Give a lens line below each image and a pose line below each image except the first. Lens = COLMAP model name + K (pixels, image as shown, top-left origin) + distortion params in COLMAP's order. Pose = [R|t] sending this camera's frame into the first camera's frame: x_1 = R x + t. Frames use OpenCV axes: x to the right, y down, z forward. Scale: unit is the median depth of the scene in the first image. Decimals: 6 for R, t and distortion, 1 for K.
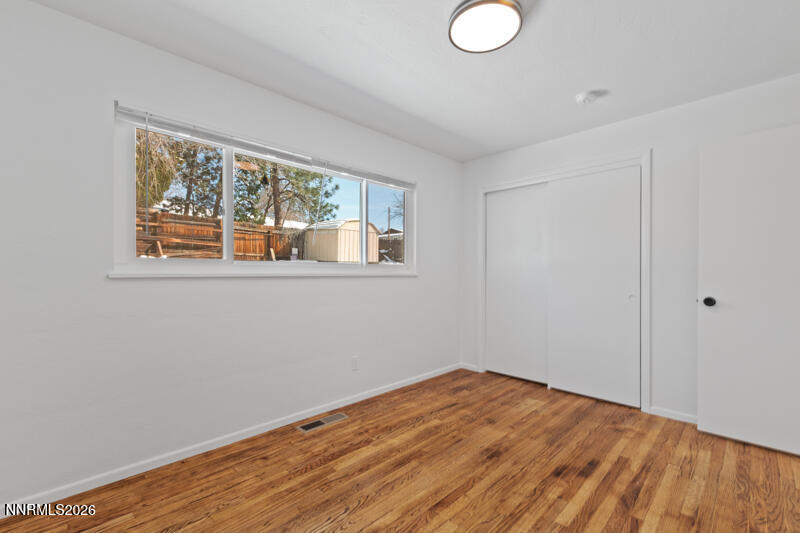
lens RADIAL K [[353.5, 0, 385.1], [0, 353.5, 275.2], [0, 0, 1]] dist [0.008081, -0.000099]
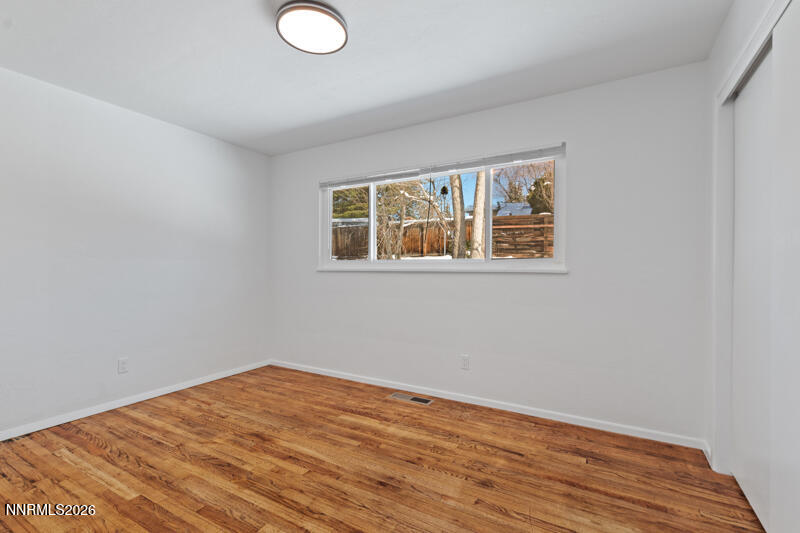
lens RADIAL K [[353.5, 0, 405.6], [0, 353.5, 268.1], [0, 0, 1]] dist [0.008081, -0.000099]
pose [[0.286010, 0.000648, -0.958226, 0.931172], [-0.008058, 0.999966, -0.001729, -0.005270], [0.958193, 0.008216, 0.286006, 0.660994]]
